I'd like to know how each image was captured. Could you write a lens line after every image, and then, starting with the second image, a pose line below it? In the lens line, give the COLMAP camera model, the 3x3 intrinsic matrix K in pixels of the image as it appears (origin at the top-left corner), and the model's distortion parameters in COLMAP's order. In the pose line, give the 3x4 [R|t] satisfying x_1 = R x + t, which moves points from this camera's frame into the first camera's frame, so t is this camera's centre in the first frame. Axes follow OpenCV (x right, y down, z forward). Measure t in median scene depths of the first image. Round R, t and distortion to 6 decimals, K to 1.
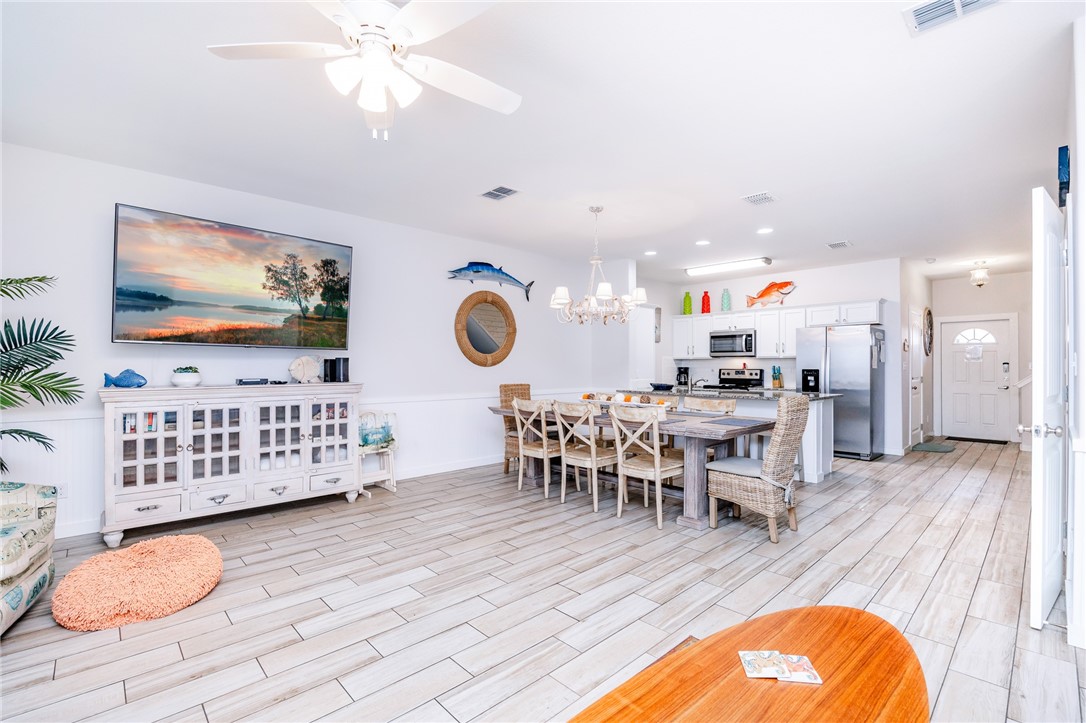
lens RADIAL K [[484.2, 0, 543.9], [0, 484.2, 364.8], [0, 0, 1]] dist [-0.013073, -0.000144]
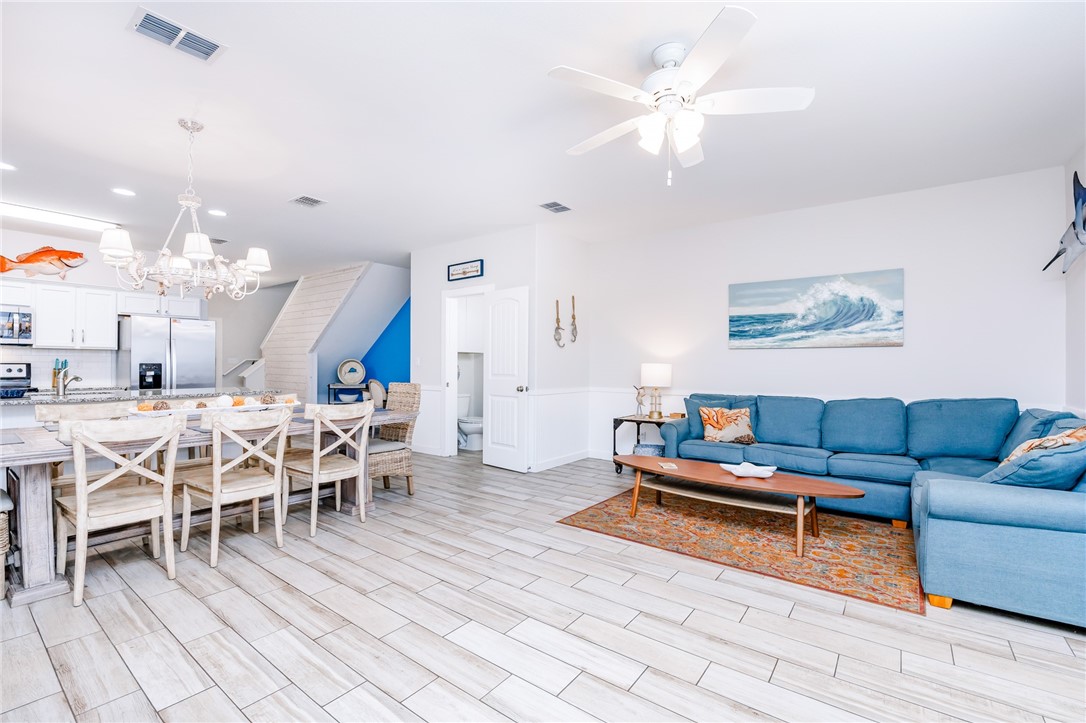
lens RADIAL K [[484.2, 0, 539.4], [0, 484.2, 363.1], [0, 0, 1]] dist [-0.013073, -0.000144]
pose [[-0.162933, -0.000148, 0.986637, -0.658726], [-0.006968, 0.999975, -0.001001, 0.007686], [-0.986613, -0.007038, -0.162930, 0.658430]]
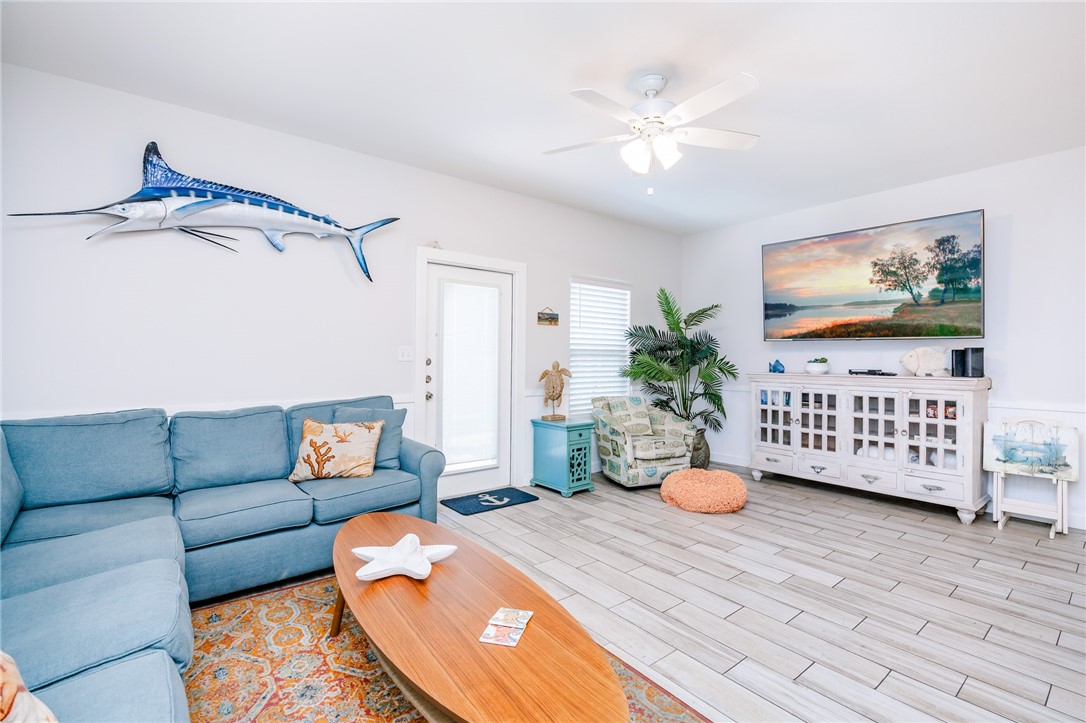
lens RADIAL K [[484.2, 0, 545.4], [0, 484.2, 346.5], [0, 0, 1]] dist [-0.013073, -0.000144]
pose [[-0.085747, -0.024572, -0.996014, 0.469532], [-0.005305, 0.999693, -0.024206, 0.007040], [0.996303, 0.003208, -0.085851, 0.349145]]
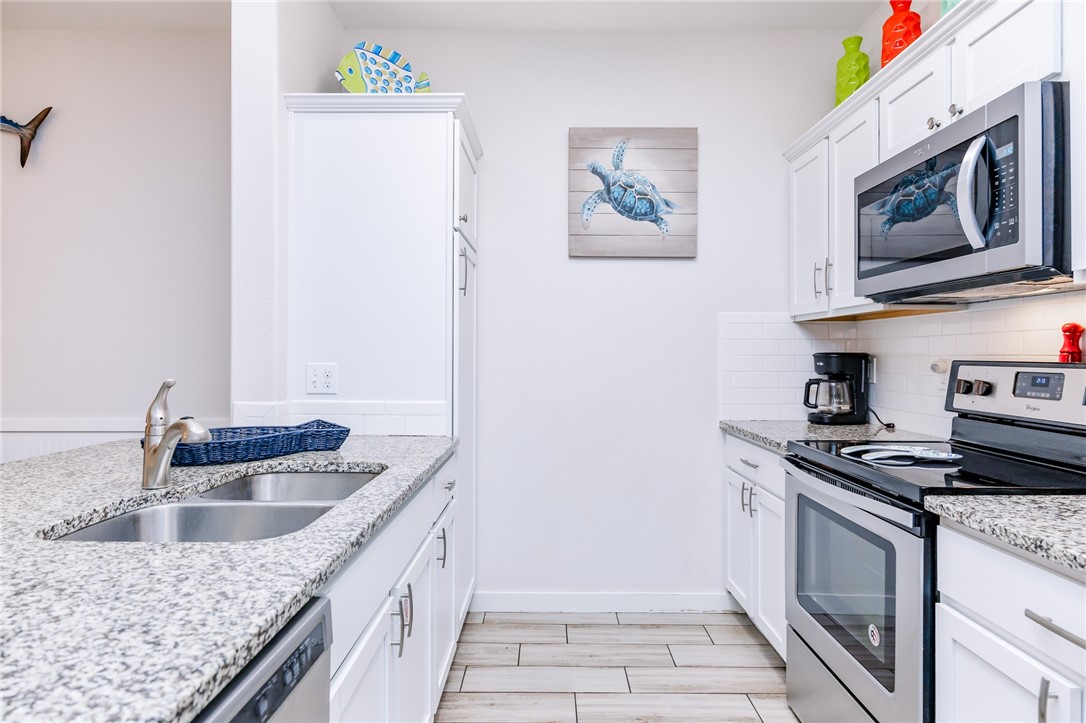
lens RADIAL K [[613.5, 0, 544.8], [0, 613.5, 350.8], [0, 0, 1]] dist [0.001680, -0.002017]
pose [[0.717731, -0.005099, -0.696301, 0.792207], [0.003571, 0.999987, -0.003642, 0.009168], [0.696311, 0.000127, 0.717740, 1.346460]]
